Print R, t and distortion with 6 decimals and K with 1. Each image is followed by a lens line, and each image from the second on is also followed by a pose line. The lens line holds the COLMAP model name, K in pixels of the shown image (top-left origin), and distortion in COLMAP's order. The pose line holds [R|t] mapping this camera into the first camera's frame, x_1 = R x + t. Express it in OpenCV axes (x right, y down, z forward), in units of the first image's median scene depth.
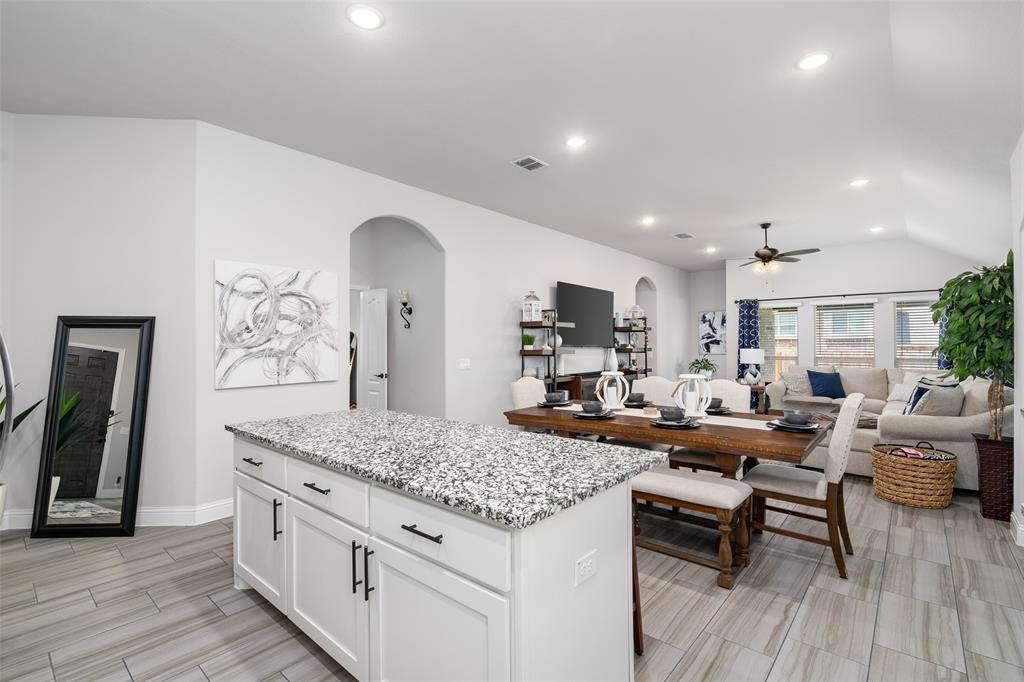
lens RADIAL K [[461.4, 0, 514.7], [0, 461.4, 340.5], [0, 0, 1]] dist [-0.001938, -0.000474]
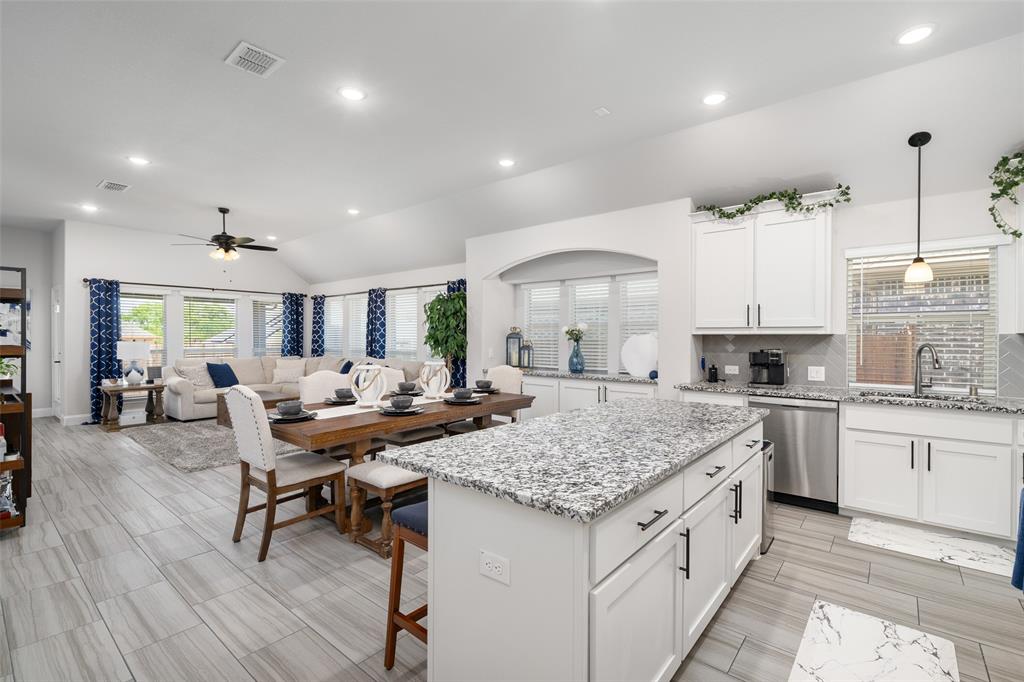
lens RADIAL K [[467.4, 0, 513.5], [0, 467.4, 339.7], [0, 0, 1]] dist [-0.002025, 0.000668]
pose [[-0.019026, -0.004750, 0.999808, -0.451903], [-0.010621, 0.999933, 0.004548, 0.005171], [-0.999763, -0.010533, -0.019075, 0.448165]]
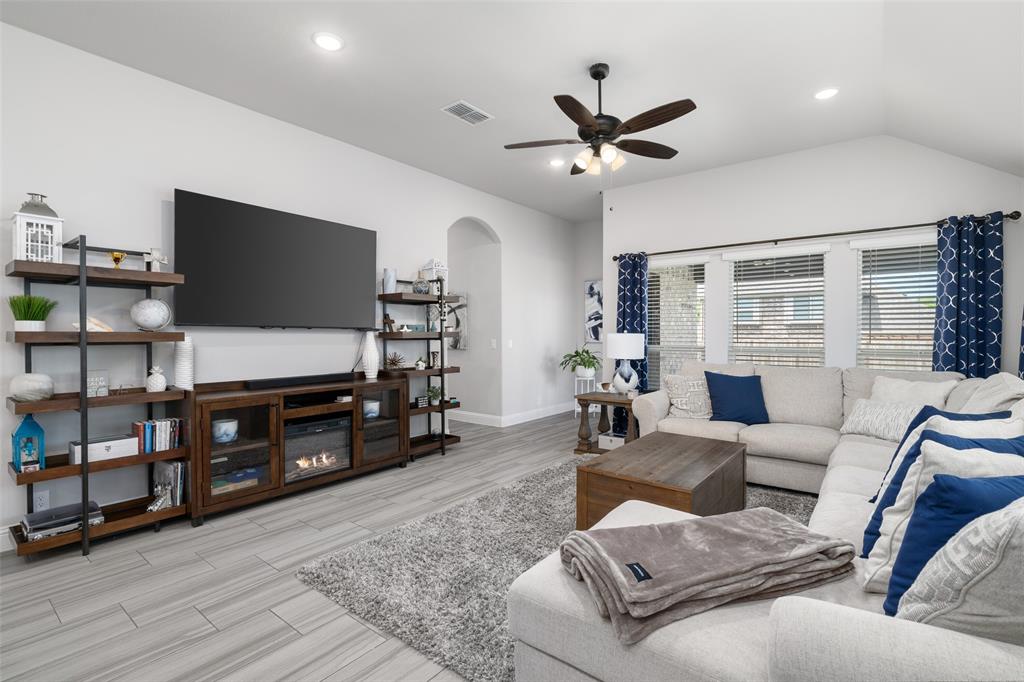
lens RADIAL K [[471.9, 0, 514.3], [0, 471.9, 339.1], [0, 0, 1]] dist [-0.000587, 0.000292]
pose [[0.998681, 0.000054, 0.051353, 0.459302], [-0.001095, 0.999794, 0.020248, 0.018044], [-0.051341, -0.020277, 0.998475, 0.544936]]
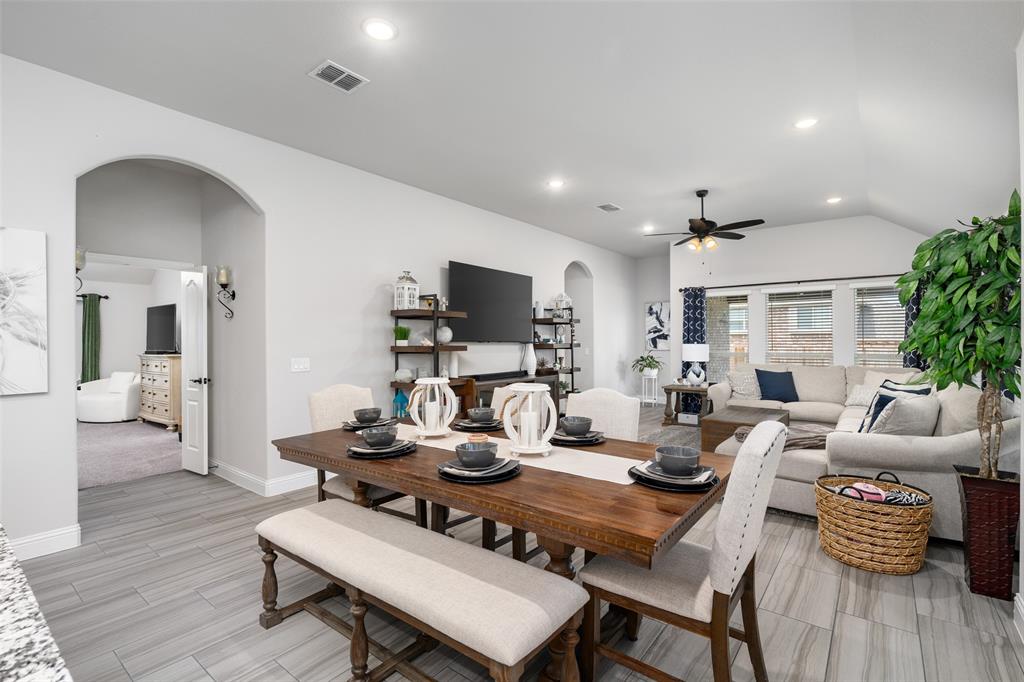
lens RADIAL K [[463.9, 0, 514.1], [0, 463.9, 340.3], [0, 0, 1]] dist [-0.002707, 0.000465]
pose [[0.998882, -0.002940, 0.047179, 0.183291], [0.002583, 0.999968, 0.007614, 0.005045], [-0.047200, -0.007484, 0.998857, 0.205105]]
